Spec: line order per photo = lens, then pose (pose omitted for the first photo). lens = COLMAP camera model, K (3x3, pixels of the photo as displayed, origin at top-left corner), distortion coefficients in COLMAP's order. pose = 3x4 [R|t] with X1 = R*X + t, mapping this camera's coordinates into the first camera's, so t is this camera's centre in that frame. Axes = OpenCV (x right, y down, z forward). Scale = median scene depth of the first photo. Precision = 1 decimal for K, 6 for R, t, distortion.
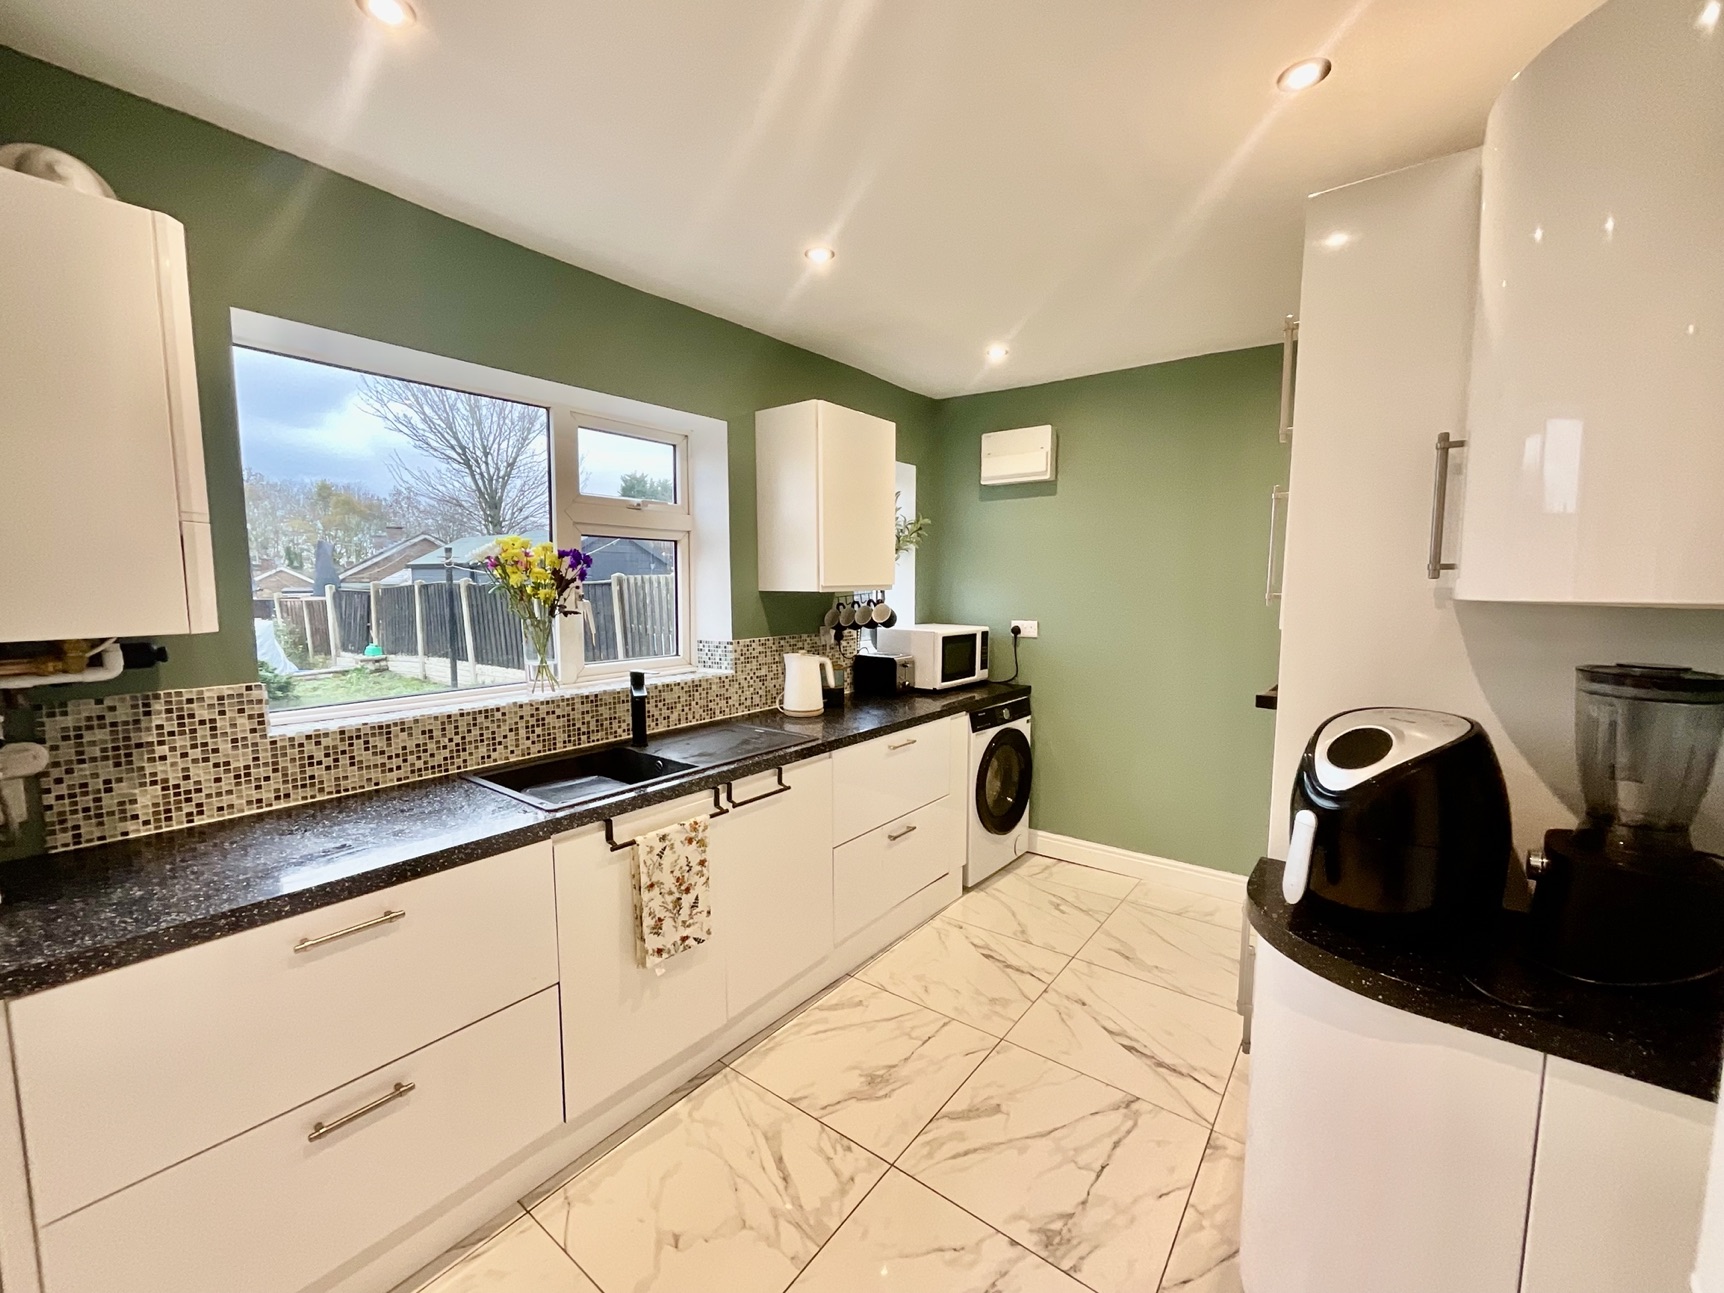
lens RADIAL K [[696.7, 0, 862.9], [0, 696.7, 650.9], [0, 0, 1]] dist [0.000659, 0.000562]
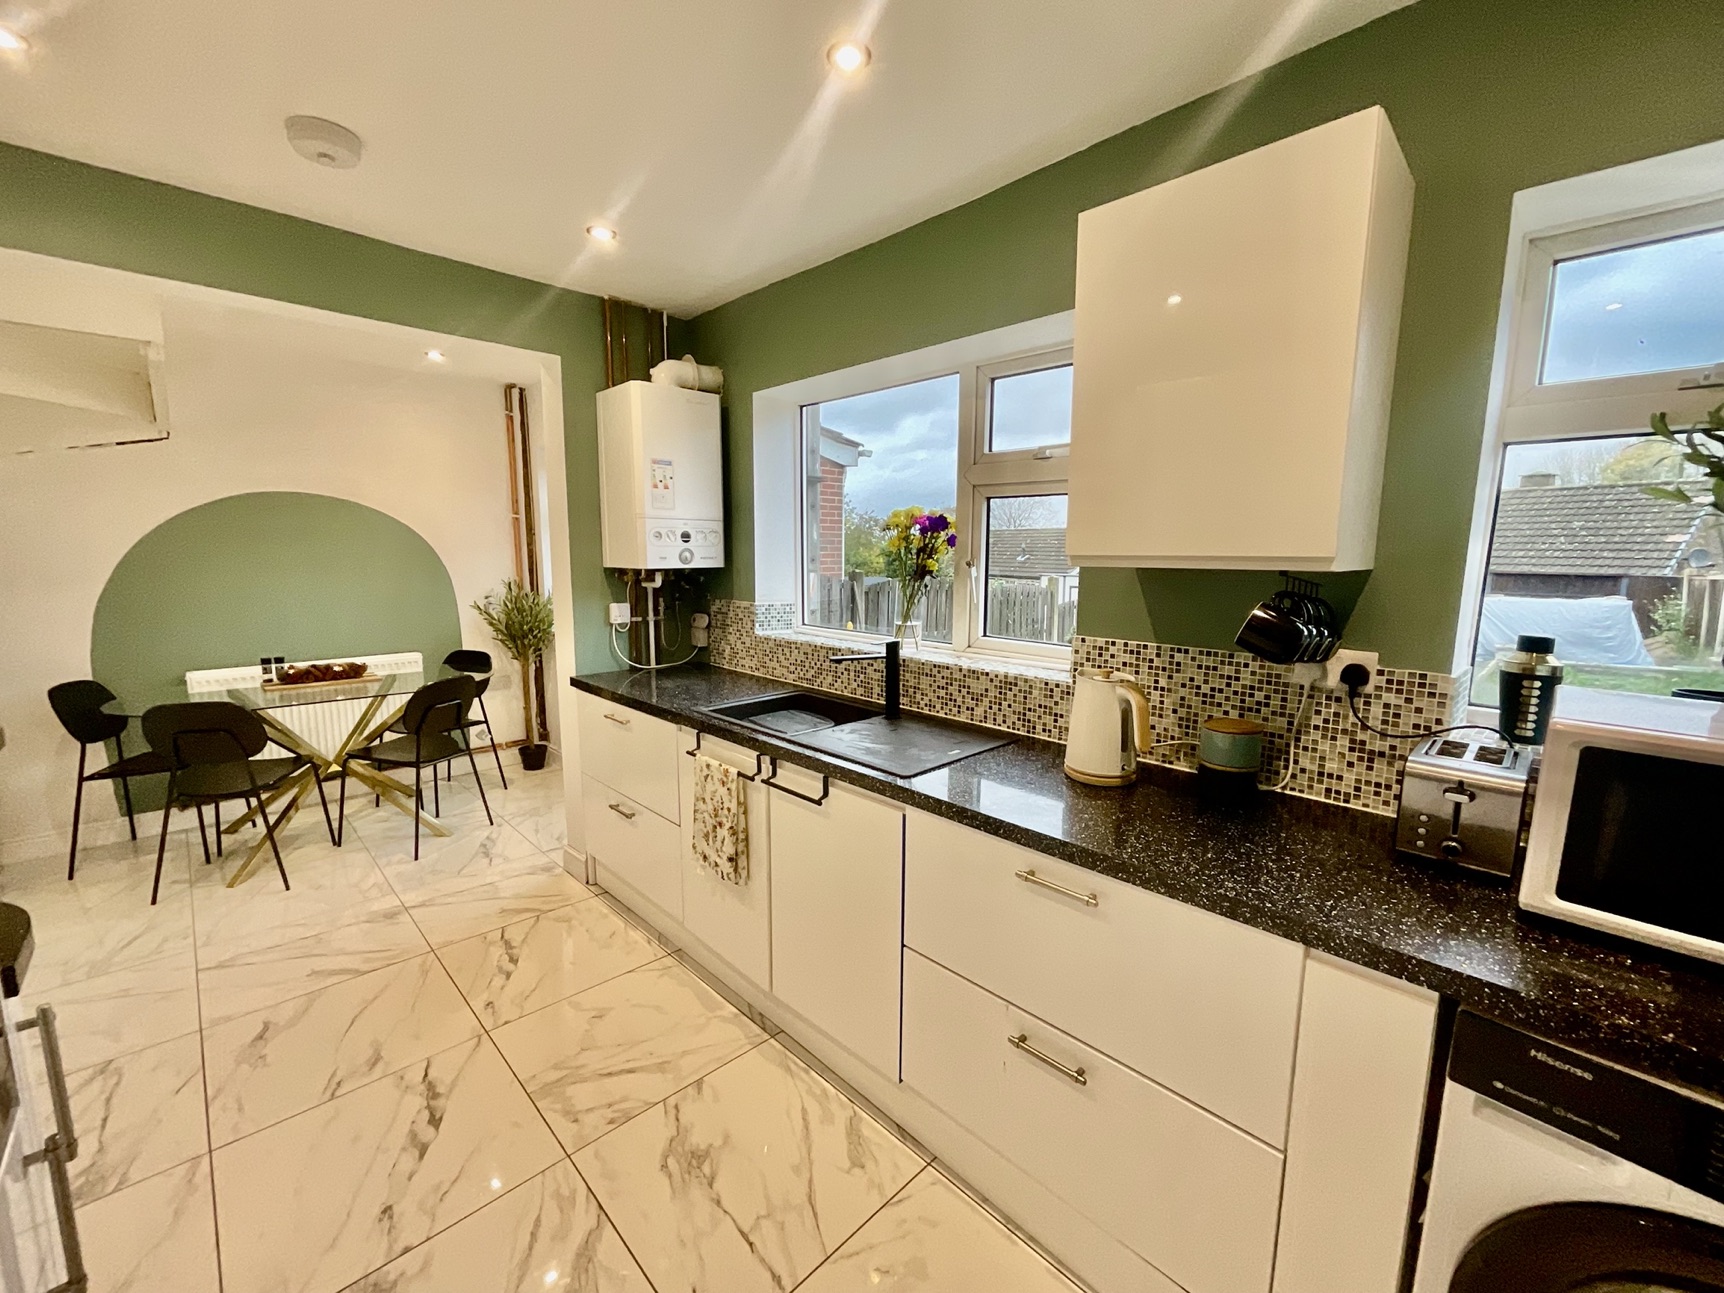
lens RADIAL K [[696.7, 0, 862.9], [0, 696.7, 650.9], [0, 0, 1]] dist [0.000659, 0.000562]
pose [[-0.136199, 0.143531, -0.980229, 0.654795], [-0.106000, 0.981658, 0.158468, -0.110273], [0.984994, 0.125488, -0.118486, 1.128046]]
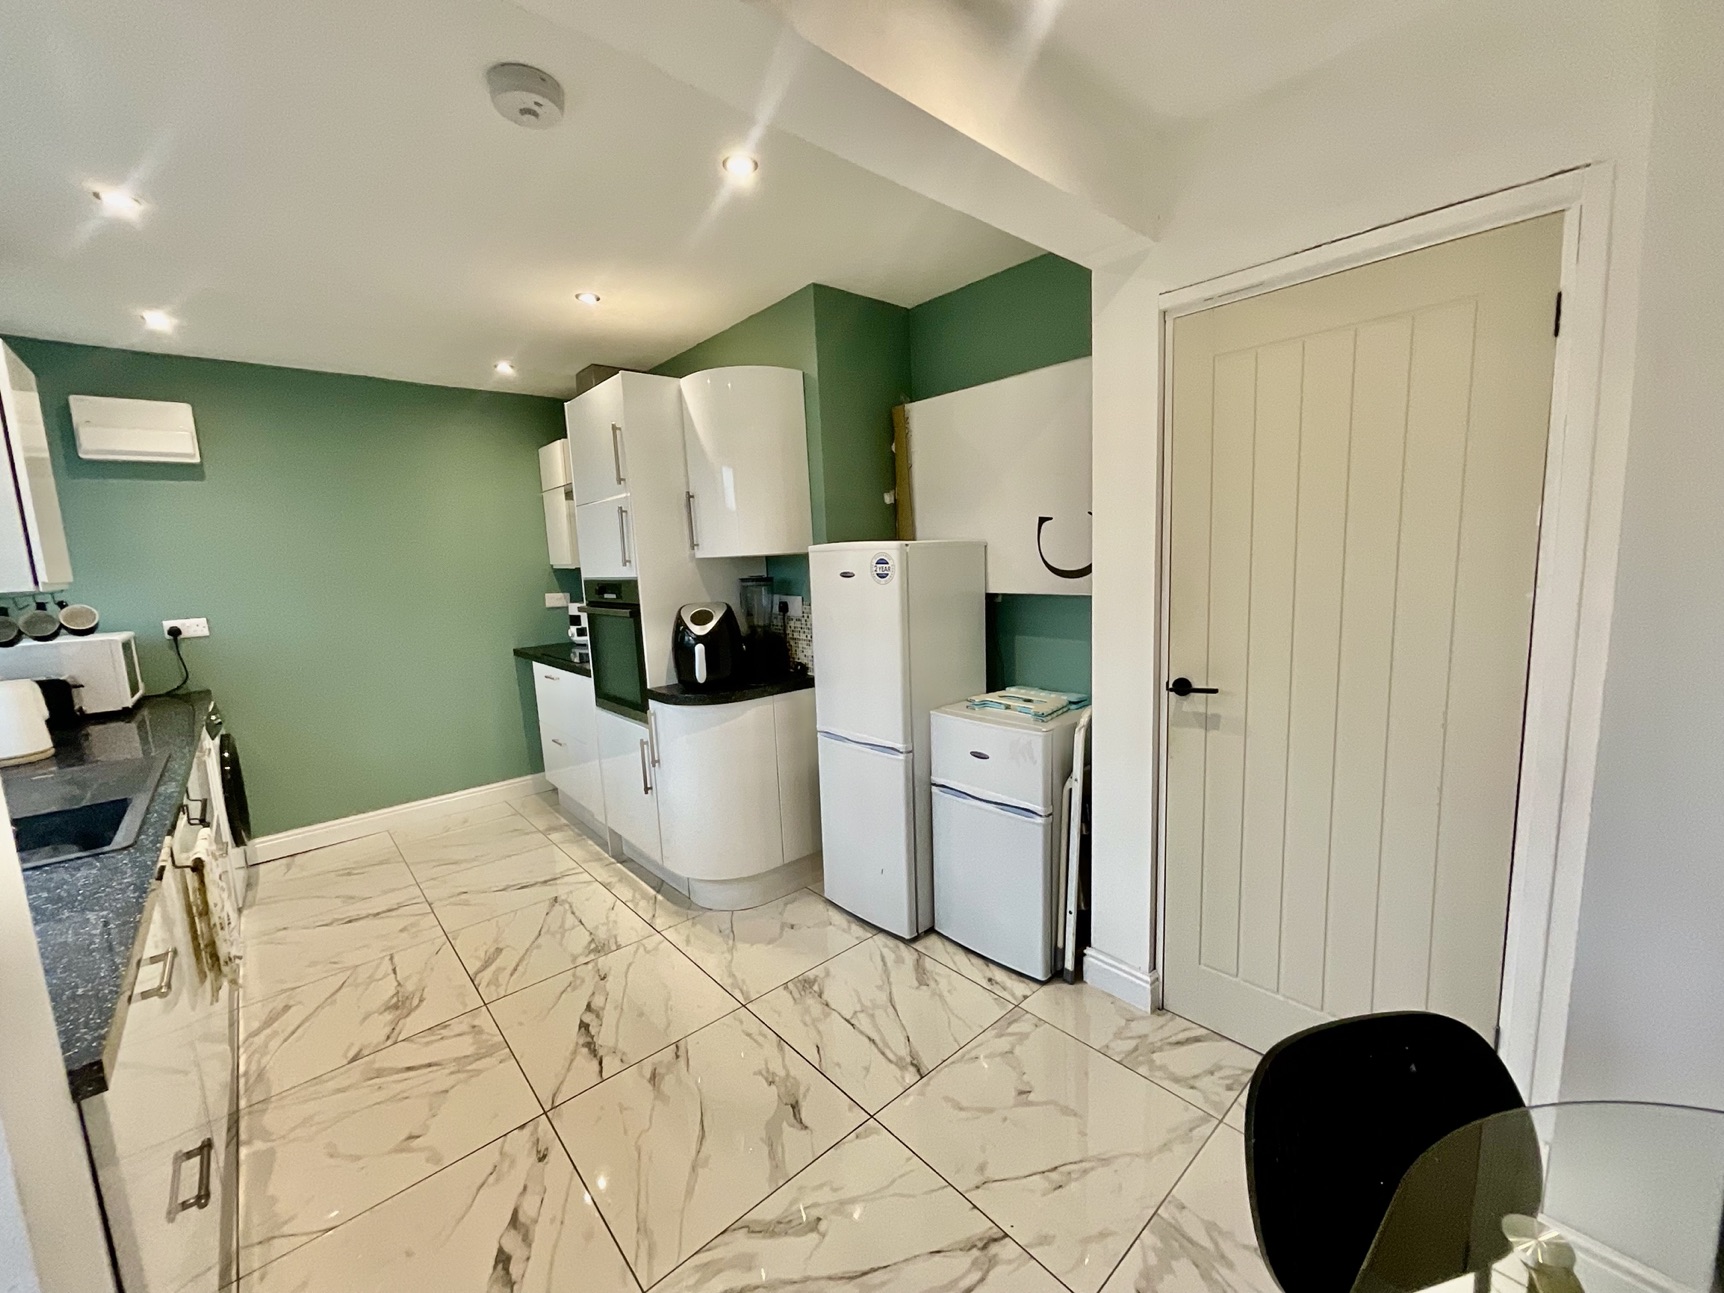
lens RADIAL K [[698.6, 0, 862.4], [0, 698.6, 652.6], [0, 0, 1]] dist [-0.002118, 0.000217]
pose [[0.190187, -0.151902, 0.969925, -0.792759], [0.141914, 0.981835, 0.125940, 0.015070], [-0.971437, 0.113693, 0.208290, -0.034885]]
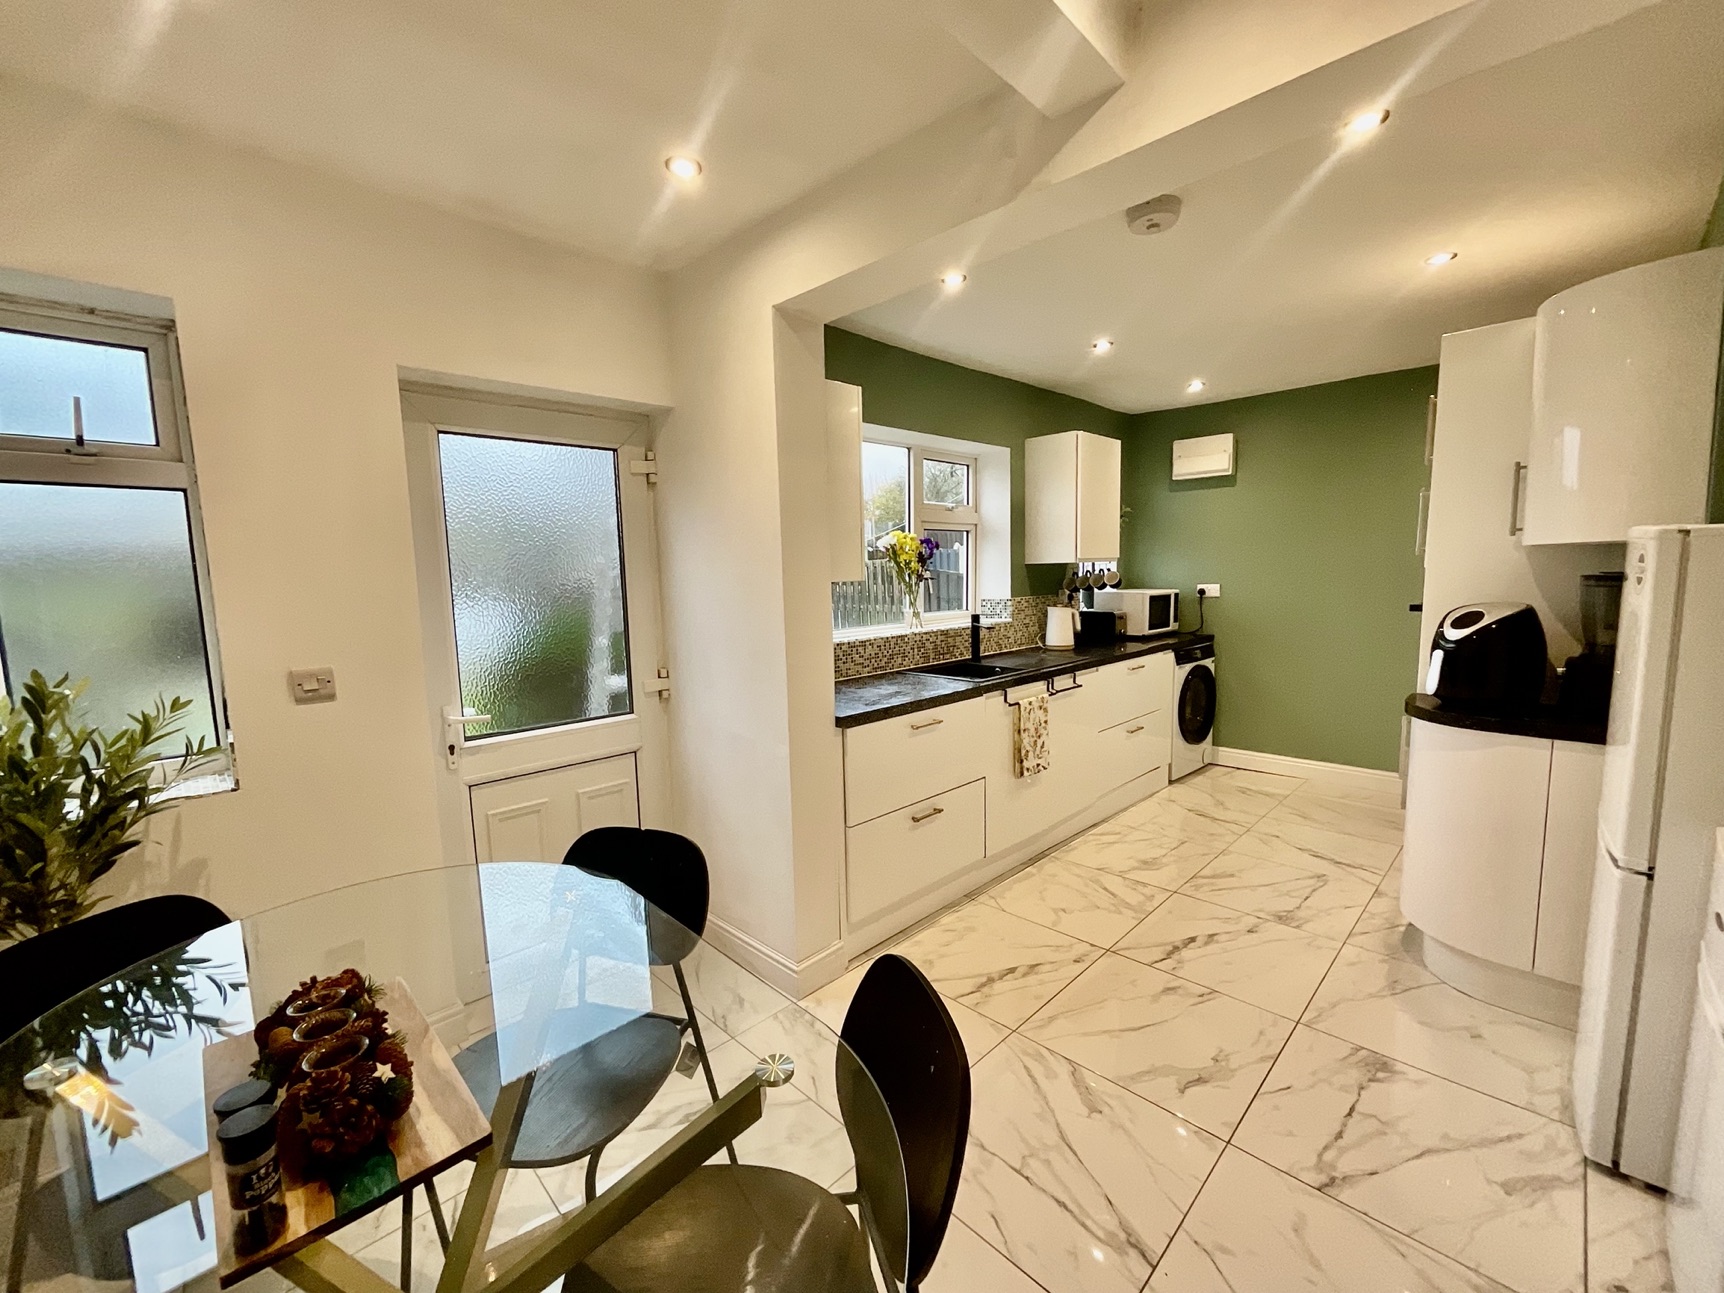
lens RADIAL K [[698.6, 0, 862.4], [0, 698.6, 652.6], [0, 0, 1]] dist [-0.002118, 0.000217]
pose [[0.989948, -0.008481, -0.141180, -0.372173], [0.011227, 0.999763, 0.018667, 0.087310], [0.140989, -0.020064, 0.989808, -0.628195]]
